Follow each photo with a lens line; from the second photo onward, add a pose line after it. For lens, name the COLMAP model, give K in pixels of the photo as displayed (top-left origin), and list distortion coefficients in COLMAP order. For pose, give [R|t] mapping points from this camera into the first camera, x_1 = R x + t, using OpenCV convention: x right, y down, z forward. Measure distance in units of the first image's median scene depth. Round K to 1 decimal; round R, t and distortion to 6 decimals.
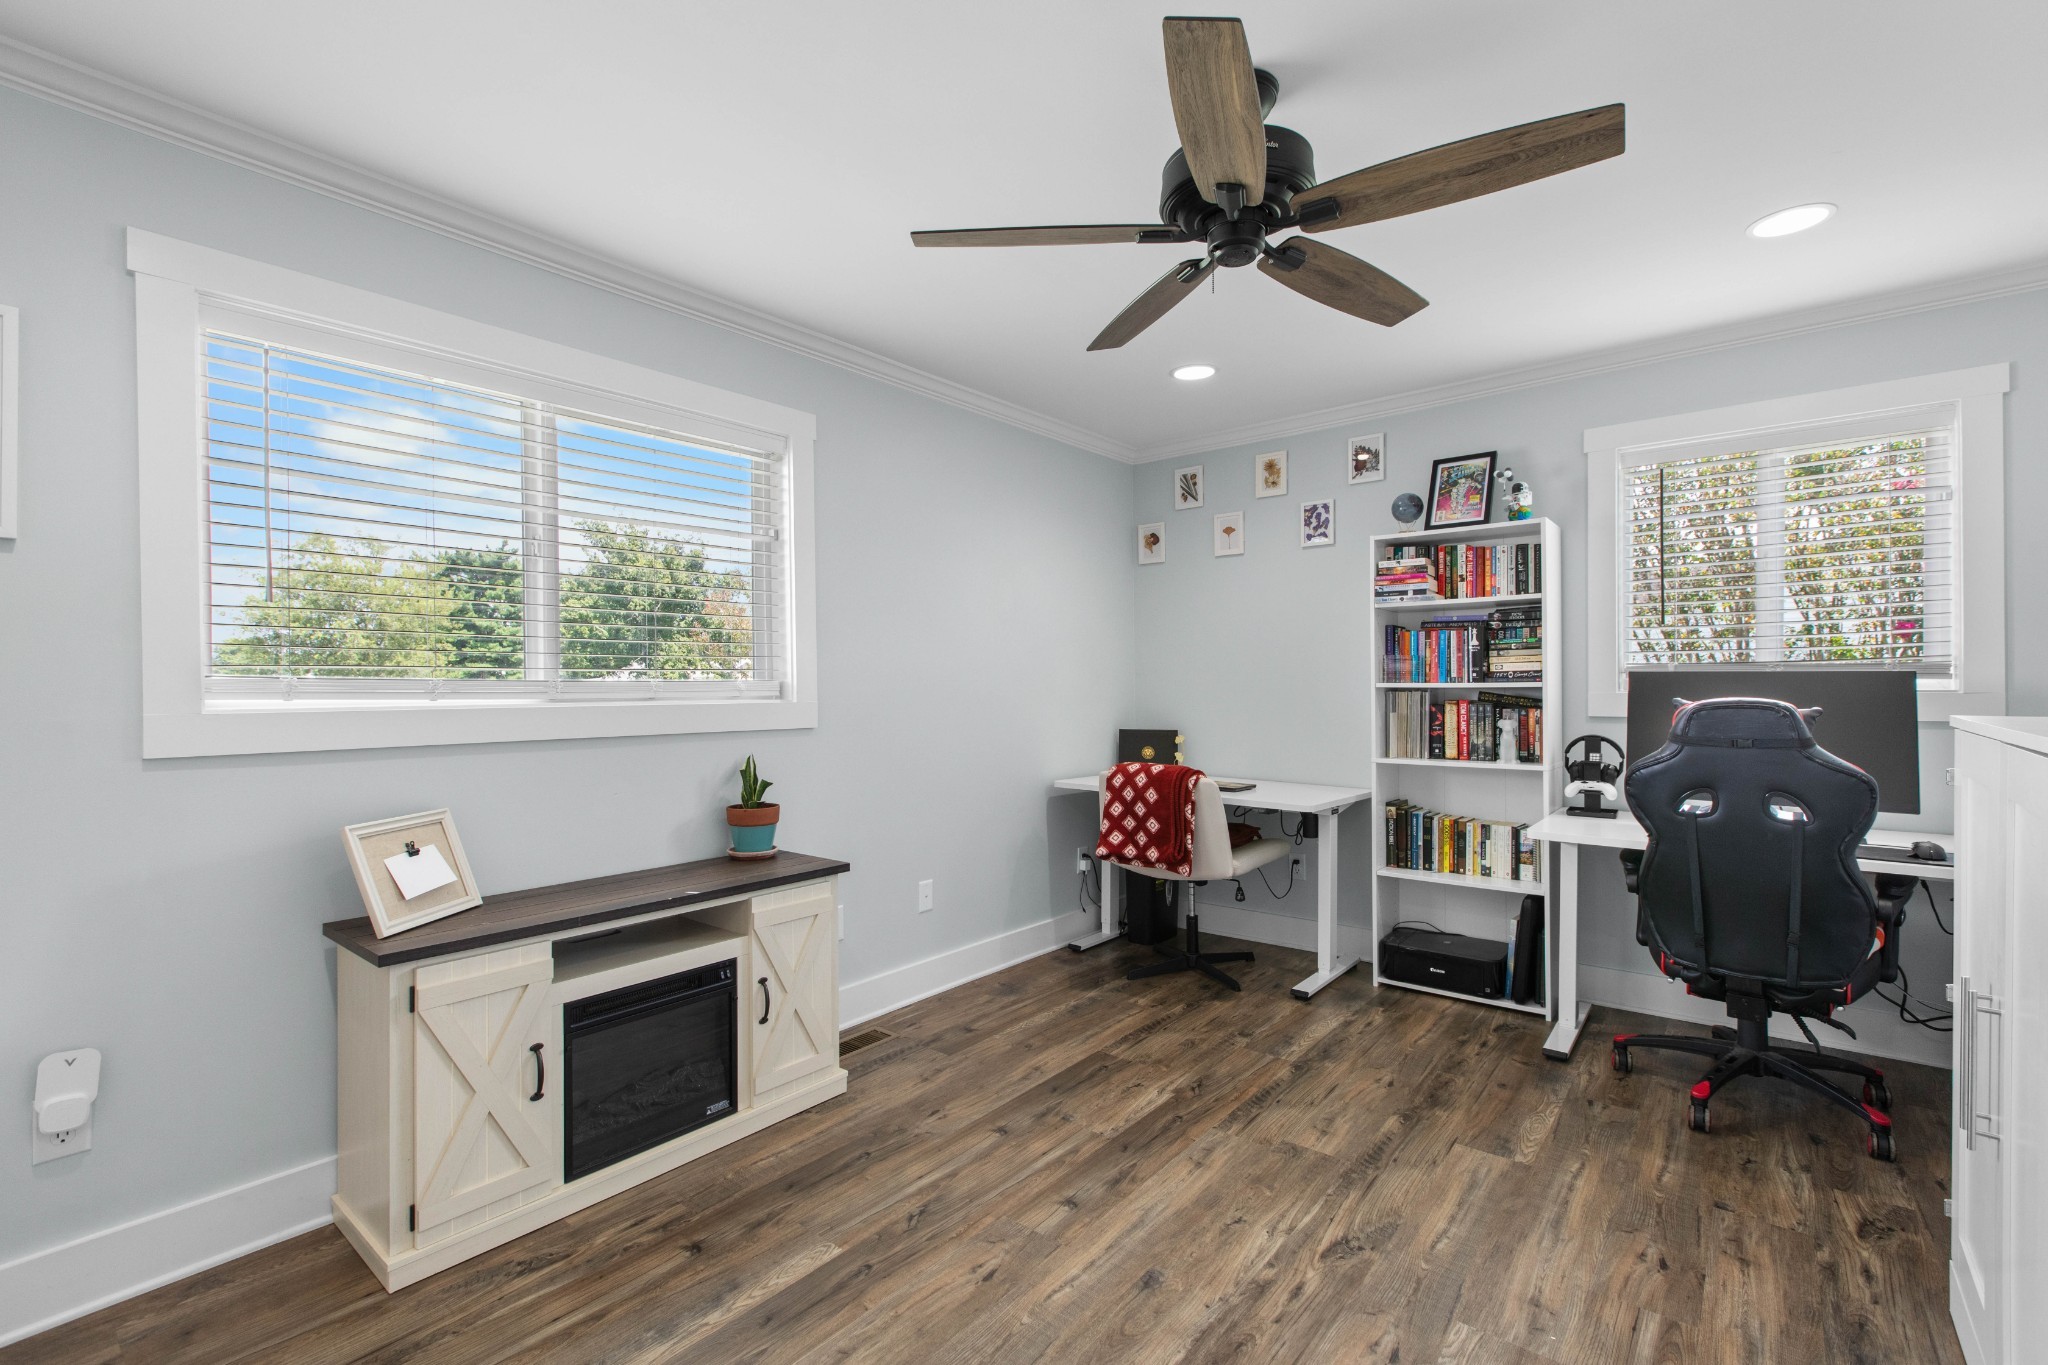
lens RADIAL K [[926.0, 0, 1018.1], [0, 926.0, 690.5], [0, 0, 1]] dist [-0.005028, -0.000194]
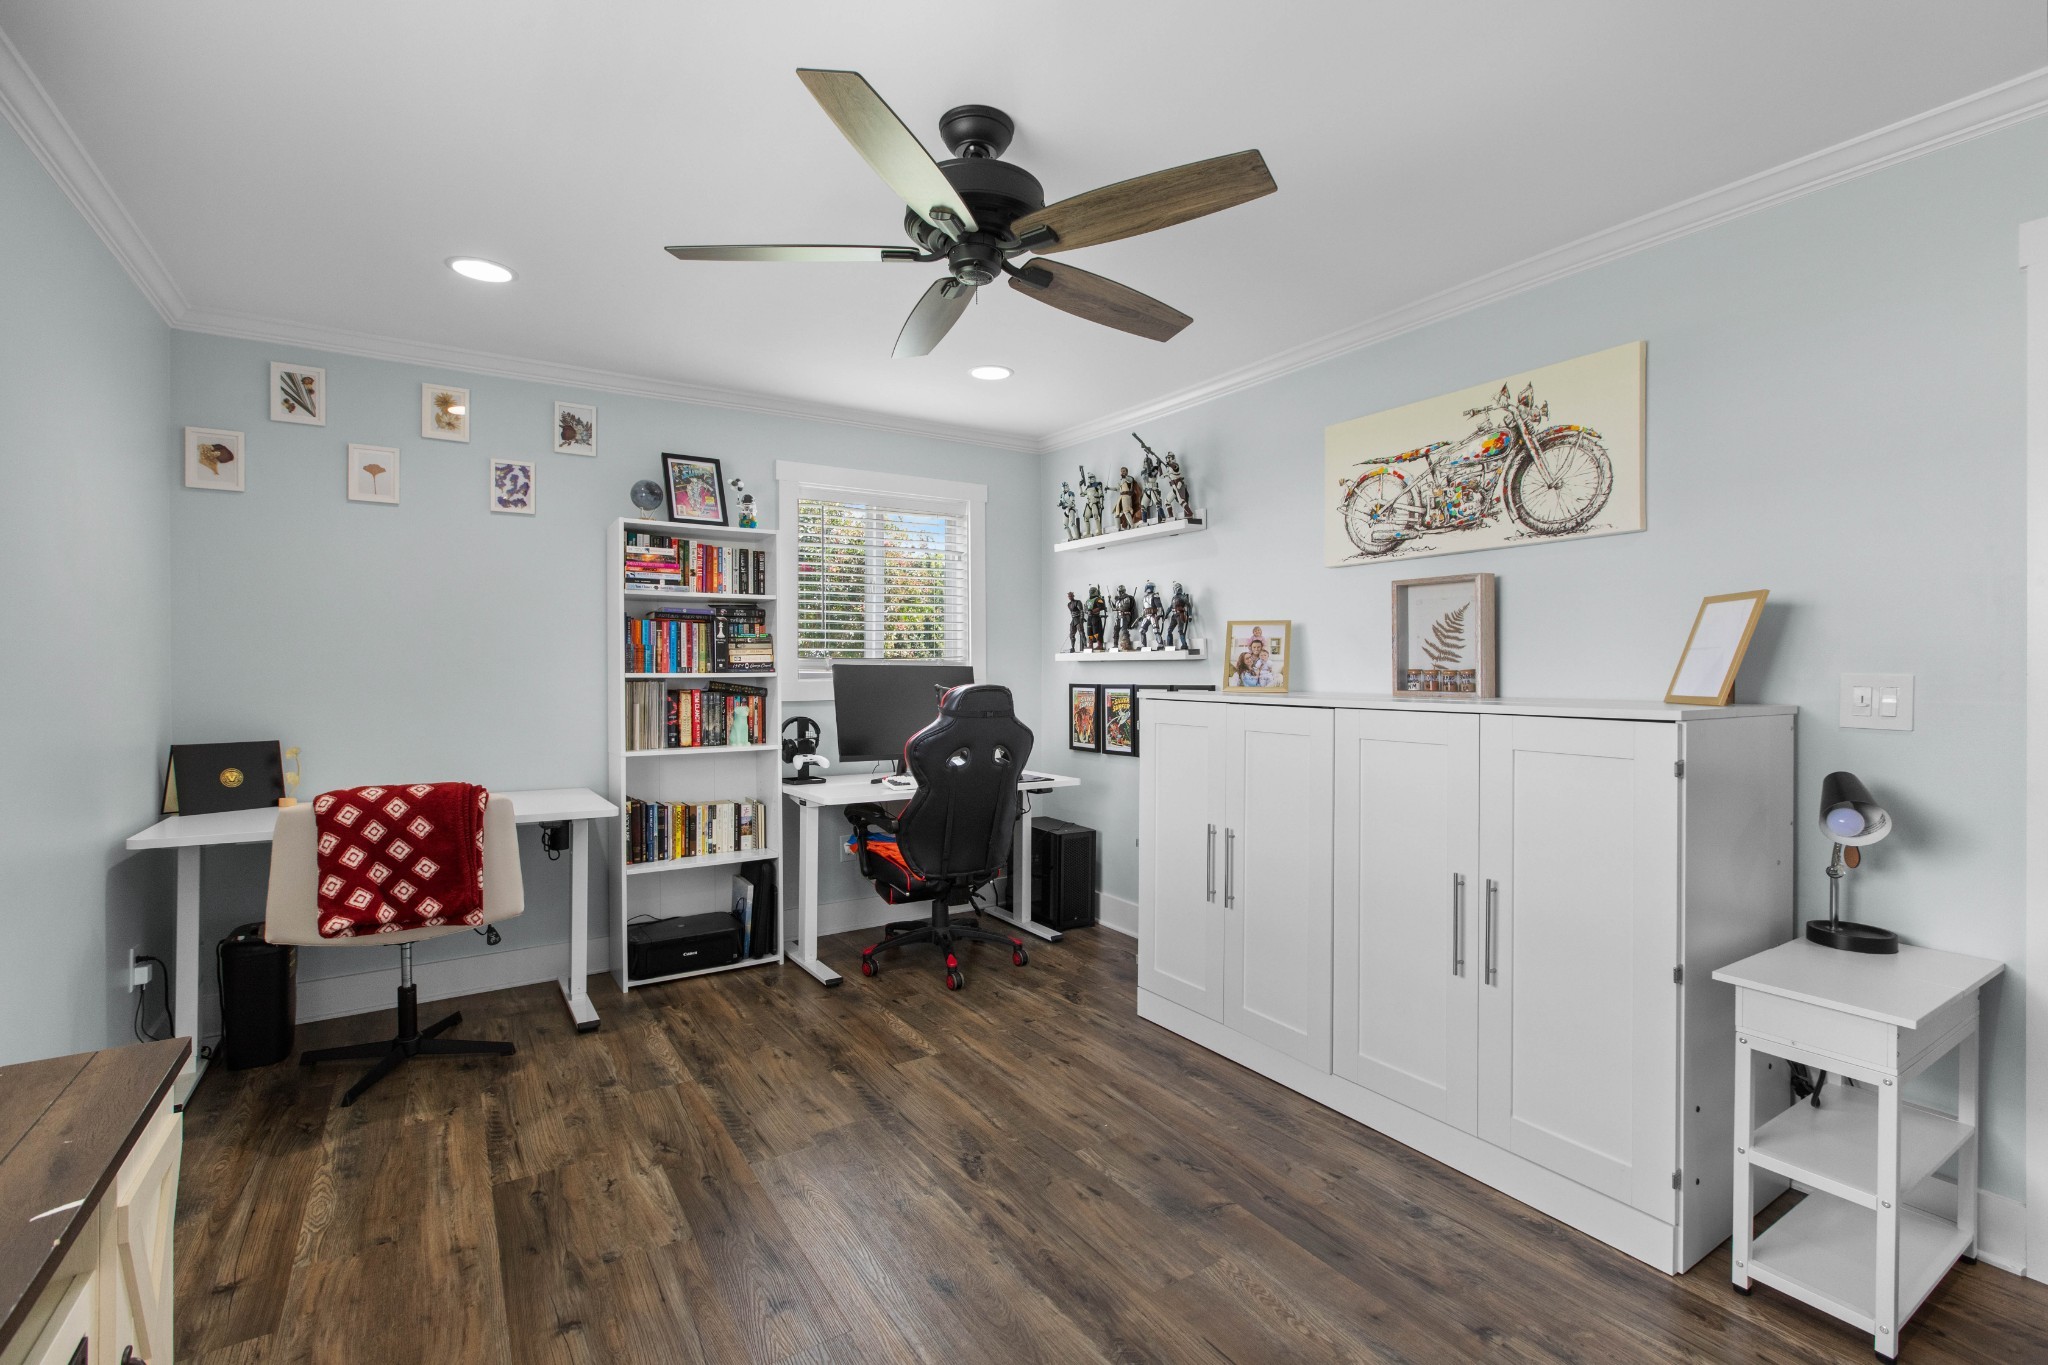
lens RADIAL K [[926.0, 0, 1024.2], [0, 926.0, 672.3], [0, 0, 1]] dist [-0.005028, -0.000194]
pose [[0.282520, 0.002829, 0.959257, -0.431092], [0.005332, 0.999976, -0.004519, -0.002355], [-0.959247, 0.006391, 0.282498, 0.357196]]
